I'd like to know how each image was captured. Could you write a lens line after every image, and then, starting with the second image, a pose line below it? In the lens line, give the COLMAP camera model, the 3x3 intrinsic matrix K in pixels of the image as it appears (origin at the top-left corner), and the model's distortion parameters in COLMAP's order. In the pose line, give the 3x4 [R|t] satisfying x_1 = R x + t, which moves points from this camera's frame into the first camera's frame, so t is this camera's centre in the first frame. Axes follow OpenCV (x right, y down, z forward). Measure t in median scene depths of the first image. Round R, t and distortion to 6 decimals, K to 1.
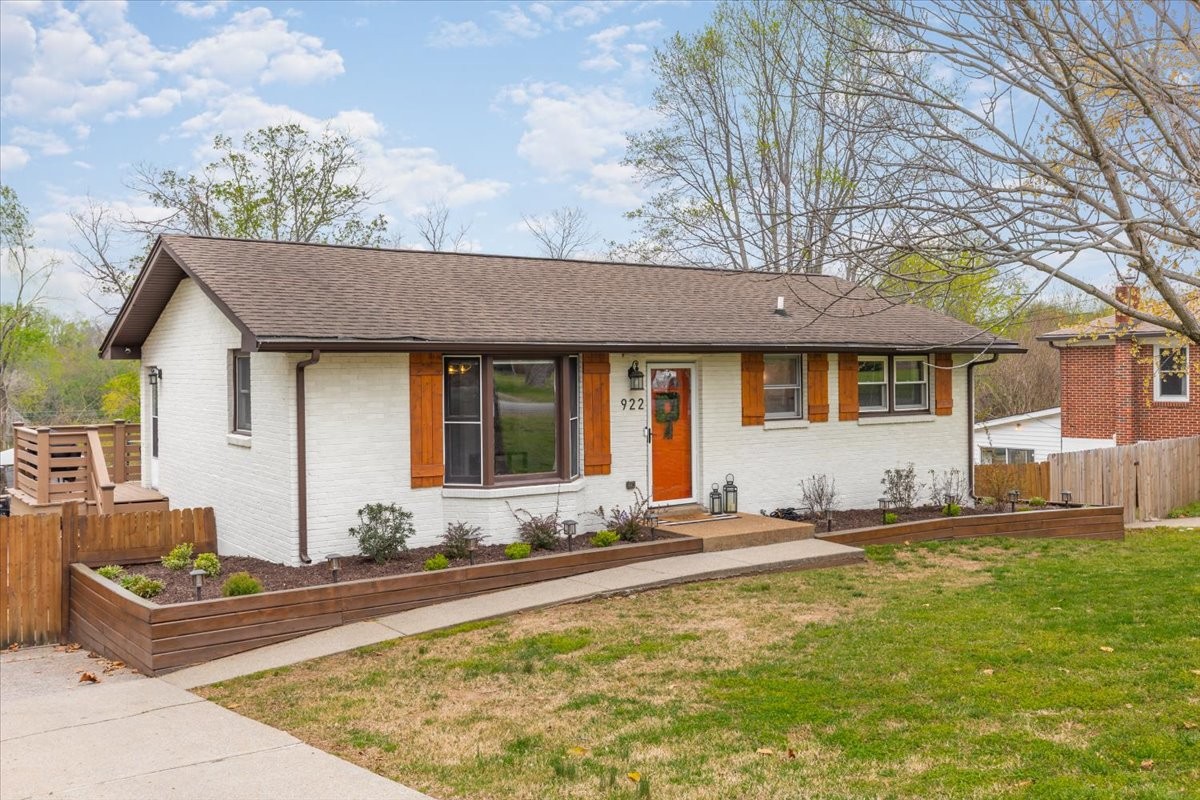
lens RADIAL K [[1070.7, 0, 629.7], [0, 1070.7, 395.9], [0, 0, 1]] dist [0.001512, -0.001046]
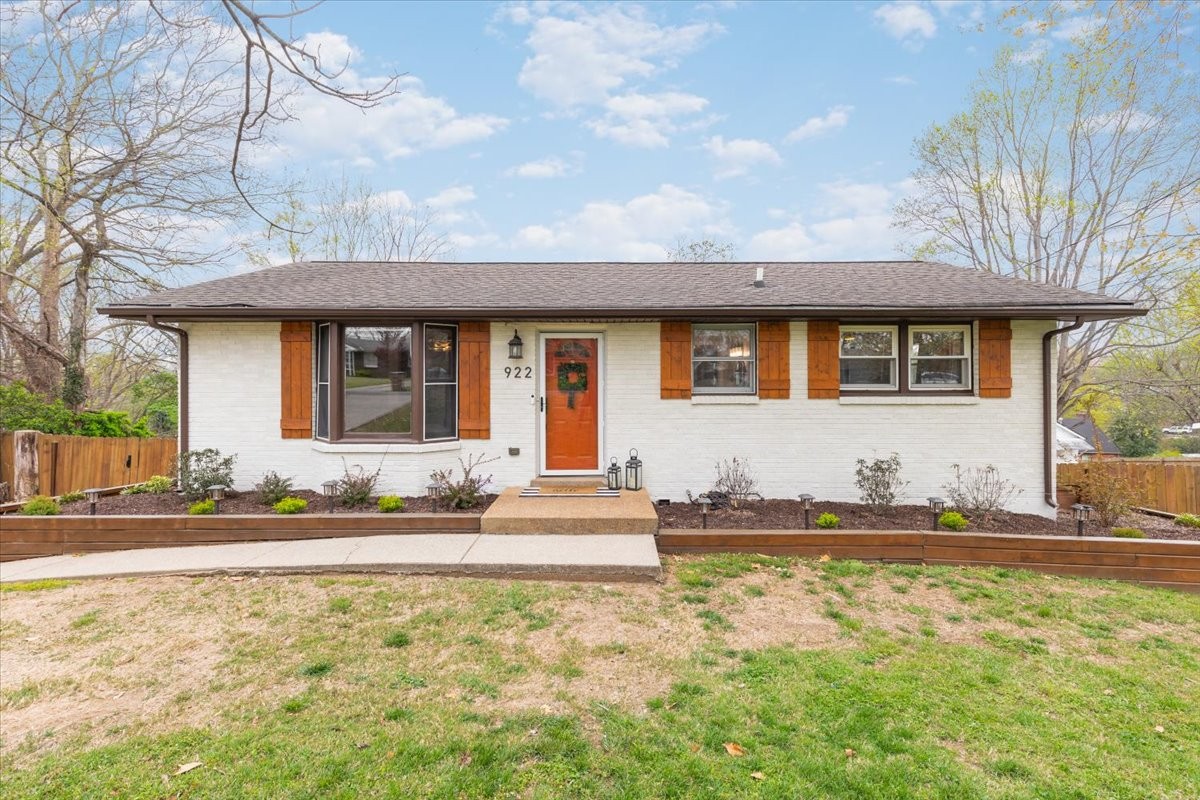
lens RADIAL K [[548.5, 0, 588.1], [0, 548.5, 387.8], [0, 0, 1]] dist [0.002109, -0.000170]
pose [[0.809366, 0.011123, -0.587199, 0.341184], [-0.020196, 0.999756, -0.008899, 0.024119], [0.586957, 0.019062, 0.809394, 0.578624]]
